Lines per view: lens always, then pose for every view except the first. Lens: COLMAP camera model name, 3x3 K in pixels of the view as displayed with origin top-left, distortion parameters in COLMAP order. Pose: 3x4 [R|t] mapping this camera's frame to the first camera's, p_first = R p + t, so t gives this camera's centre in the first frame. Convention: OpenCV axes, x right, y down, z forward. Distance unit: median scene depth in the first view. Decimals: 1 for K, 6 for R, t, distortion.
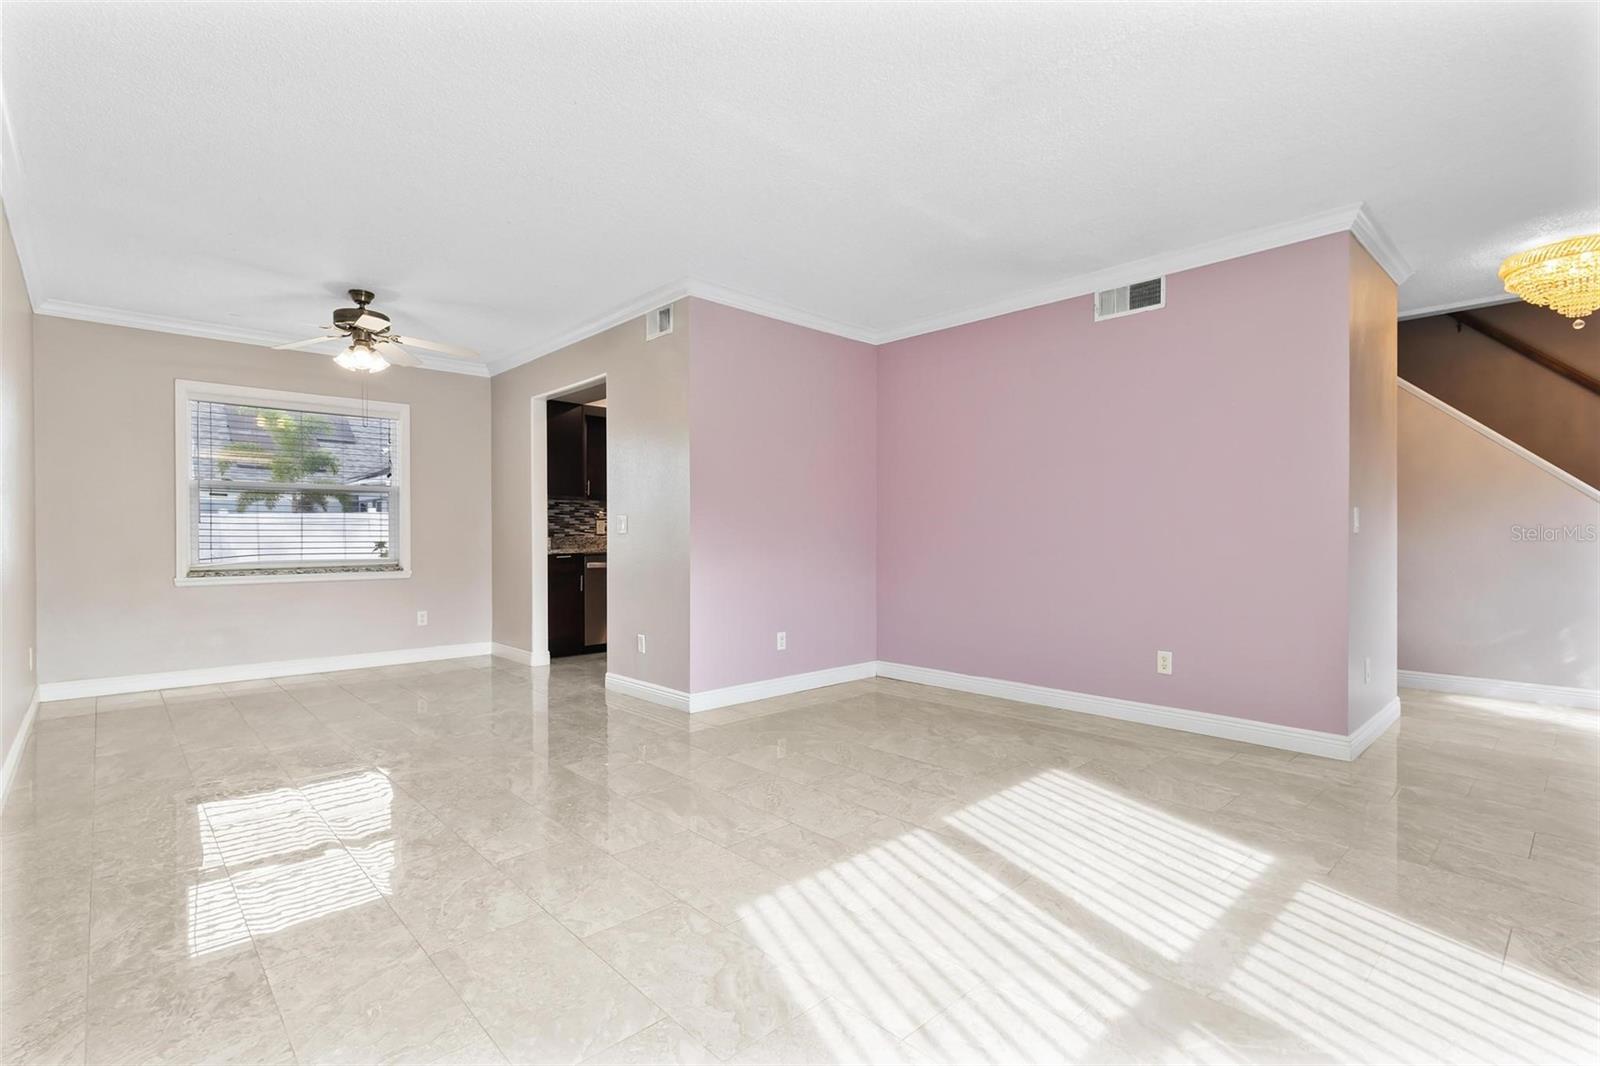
lens RADIAL K [[756.0, 0, 807.7], [0, 756.0, 532.6], [0, 0, 1]] dist [0.014878, 0.000167]
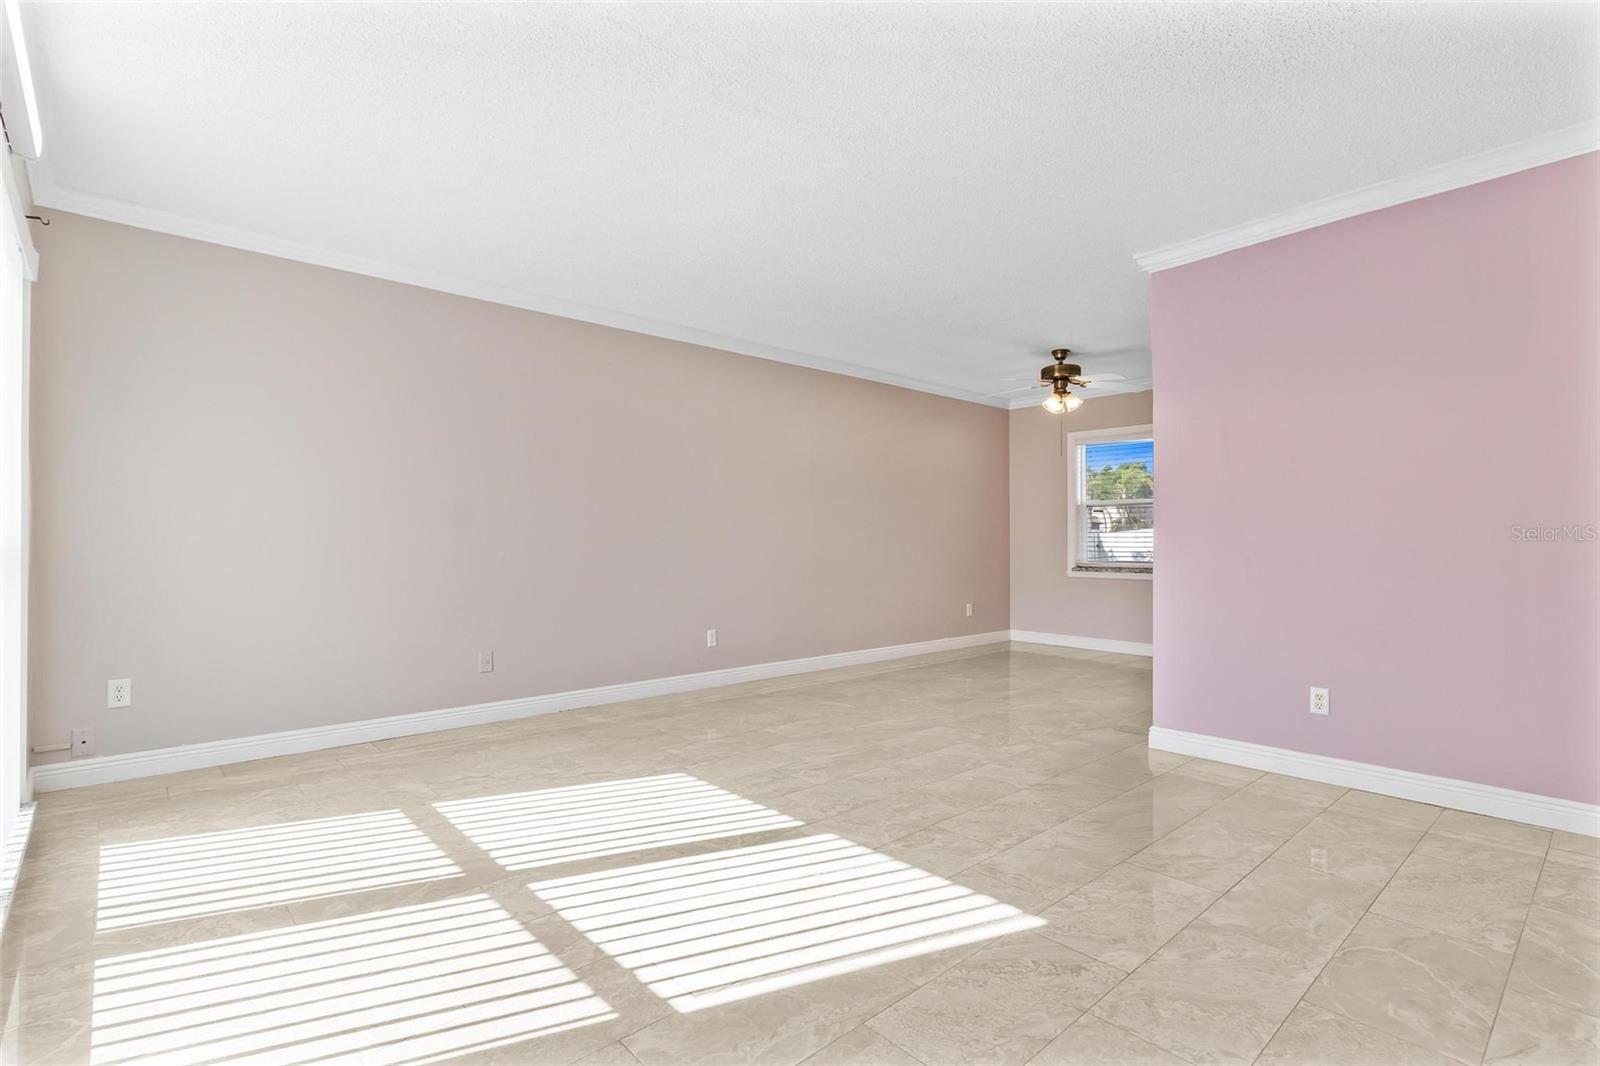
lens RADIAL K [[756.0, 0, 807.7], [0, 756.0, 532.6], [0, 0, 1]] dist [0.014878, 0.000167]
pose [[-0.010210, -0.009660, -0.999901, 1.027059], [-0.005052, 0.999941, -0.009609, 0.006224], [0.999935, 0.004954, -0.010258, 0.885410]]
